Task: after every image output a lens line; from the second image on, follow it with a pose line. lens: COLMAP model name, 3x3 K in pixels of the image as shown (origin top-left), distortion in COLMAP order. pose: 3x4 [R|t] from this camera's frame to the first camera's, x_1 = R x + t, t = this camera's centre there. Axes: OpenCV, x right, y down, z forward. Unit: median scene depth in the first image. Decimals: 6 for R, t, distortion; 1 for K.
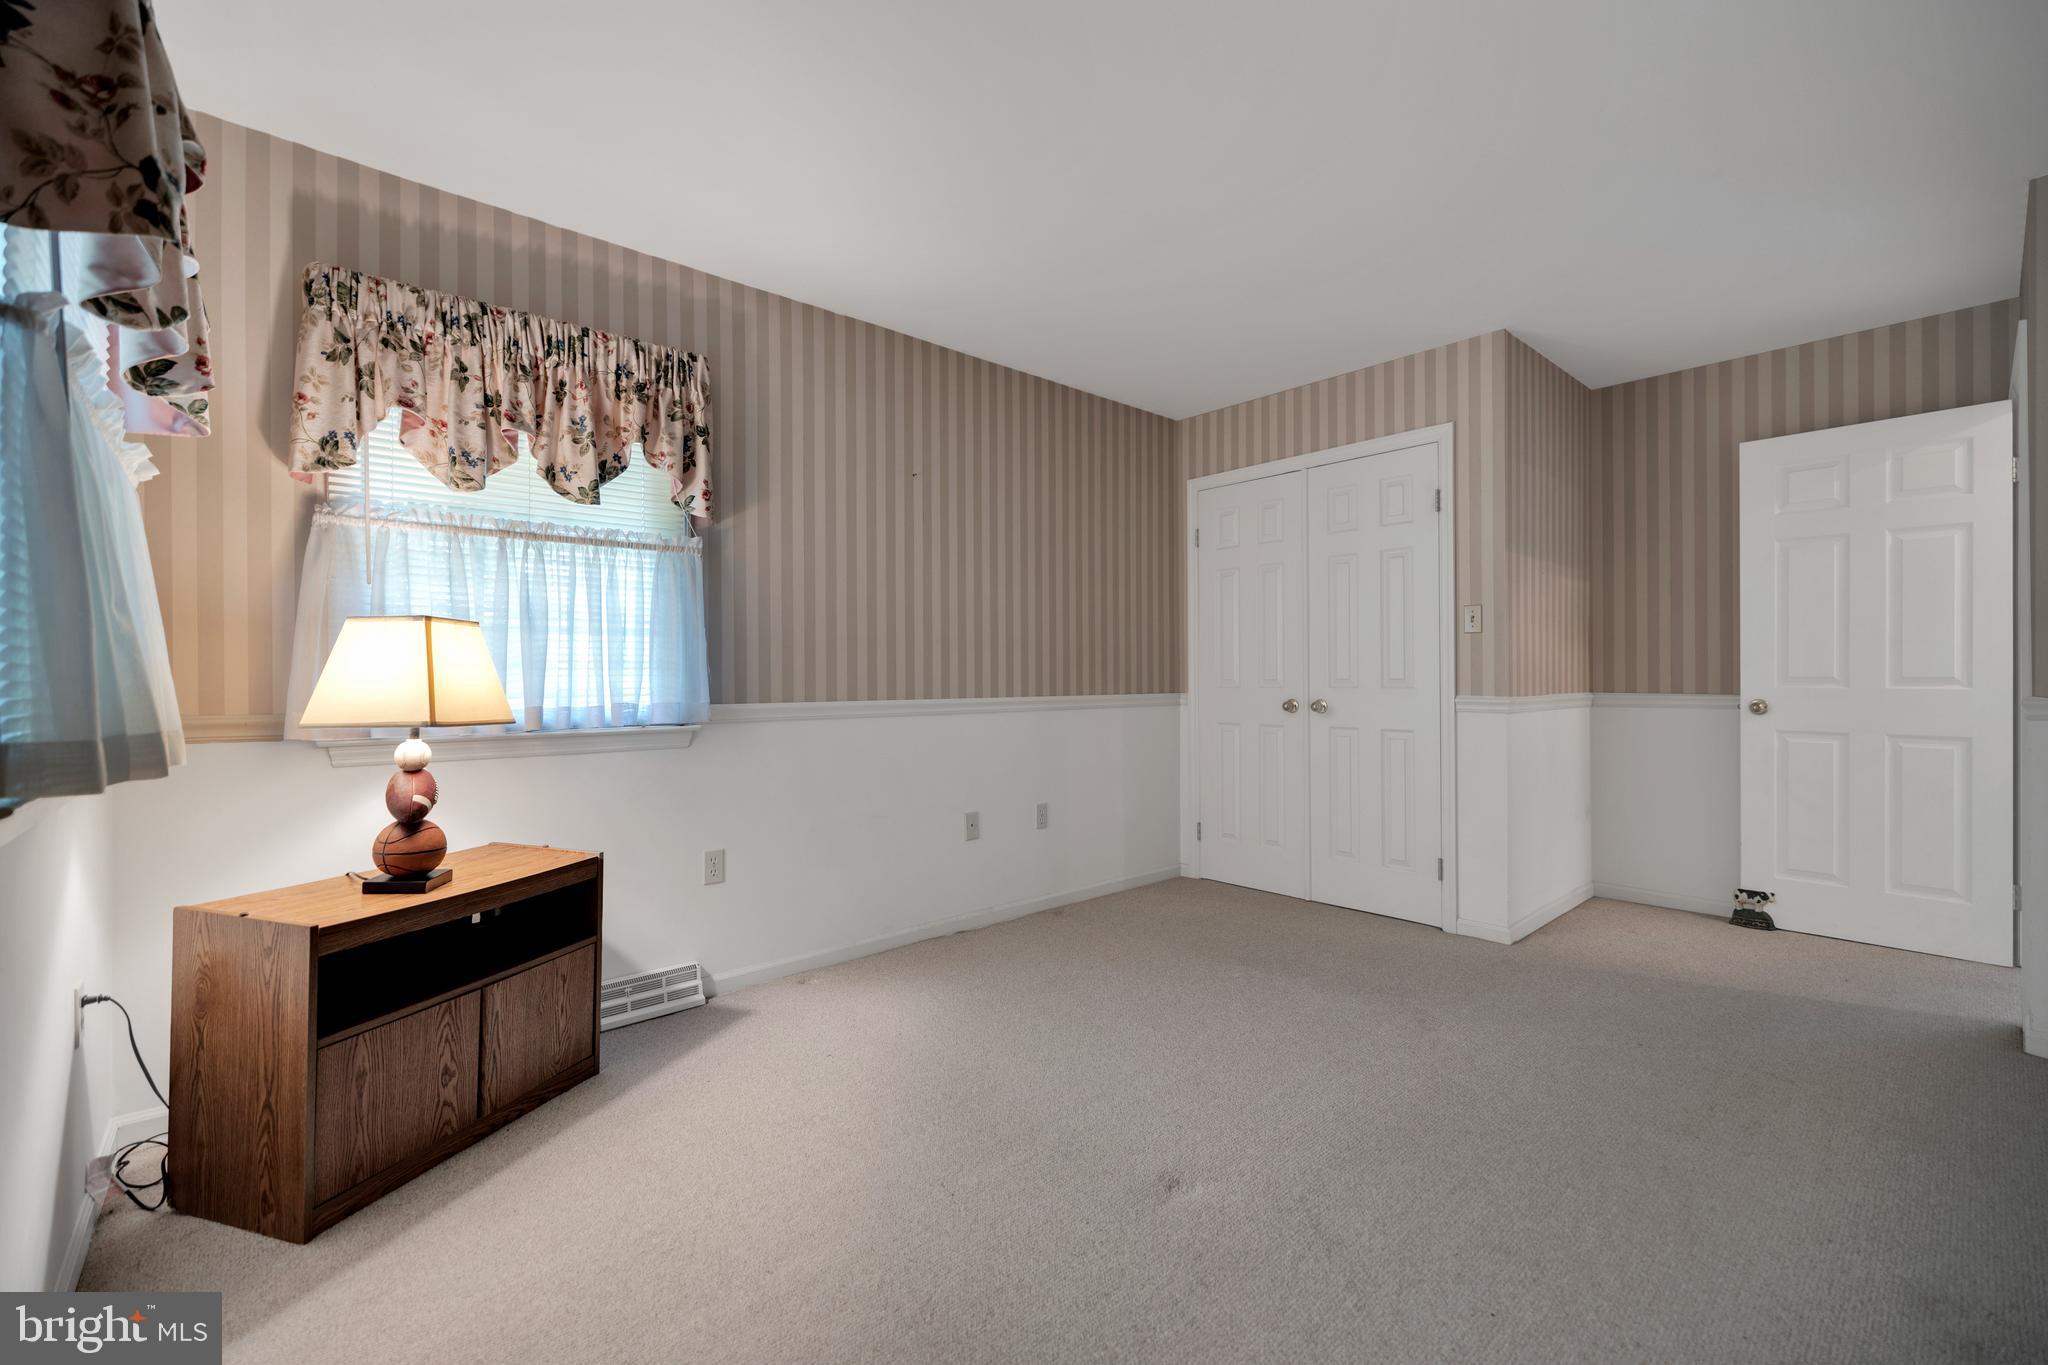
lens RADIAL K [[856.4, 0, 1023.1], [0, 856.4, 676.5], [0, 0, 1]] dist [0.001971, 0.000012]
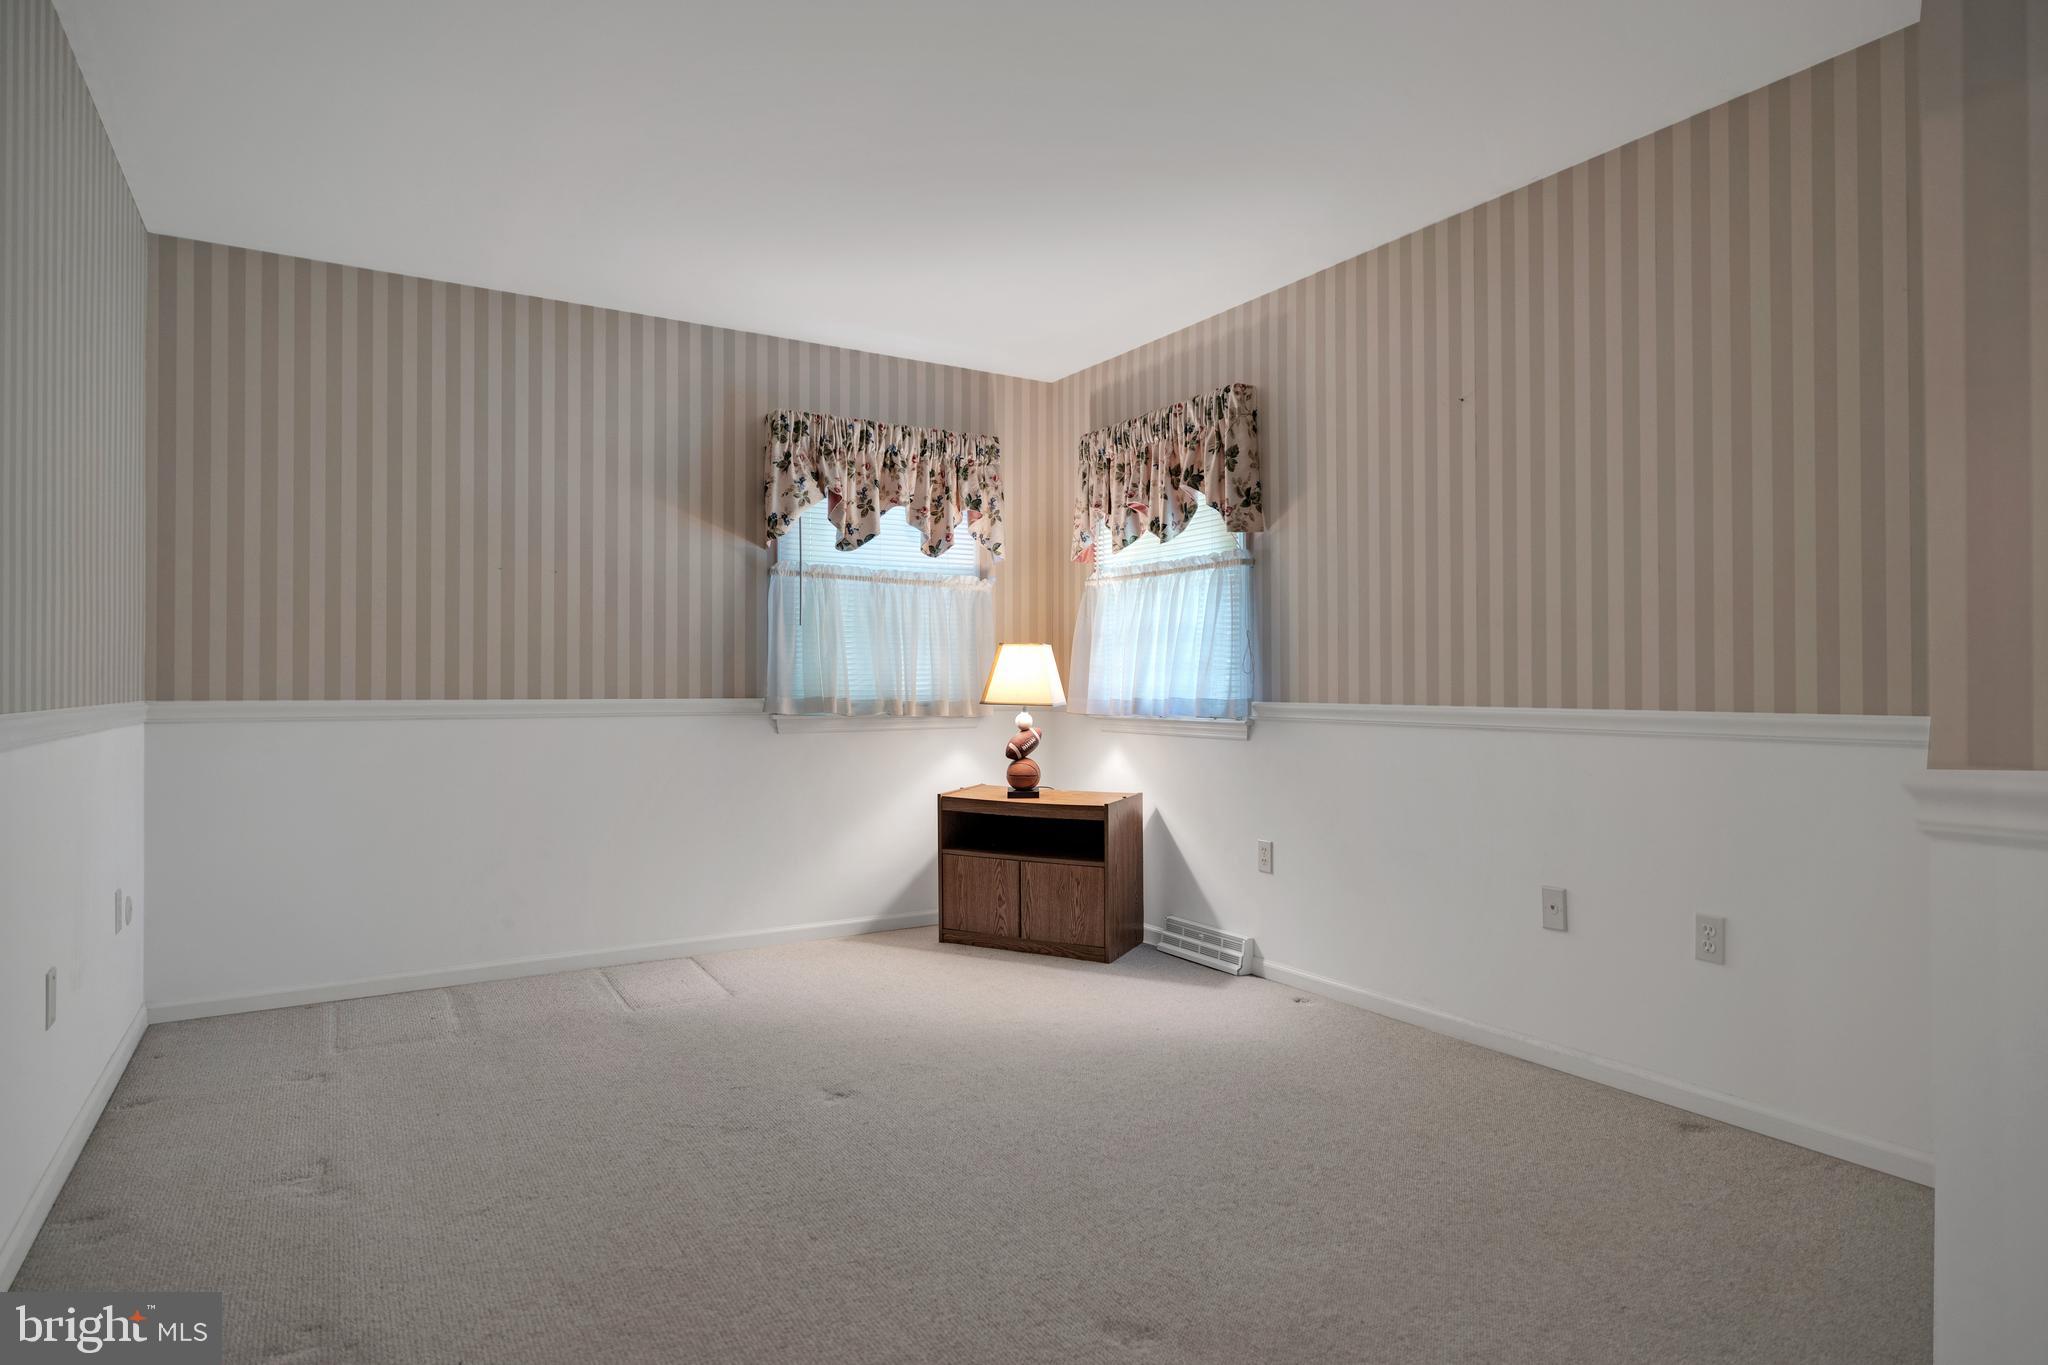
lens RADIAL K [[1224.7, 0, 1054.1], [0, 1224.7, 672.1], [0, 0, 1]] dist [0.000377, -0.000849]
pose [[-0.194325, -0.002654, -0.980934, 1.262860], [0.003362, 0.999989, -0.003372, -0.000094], [0.980931, -0.003954, -0.194314, 1.126517]]
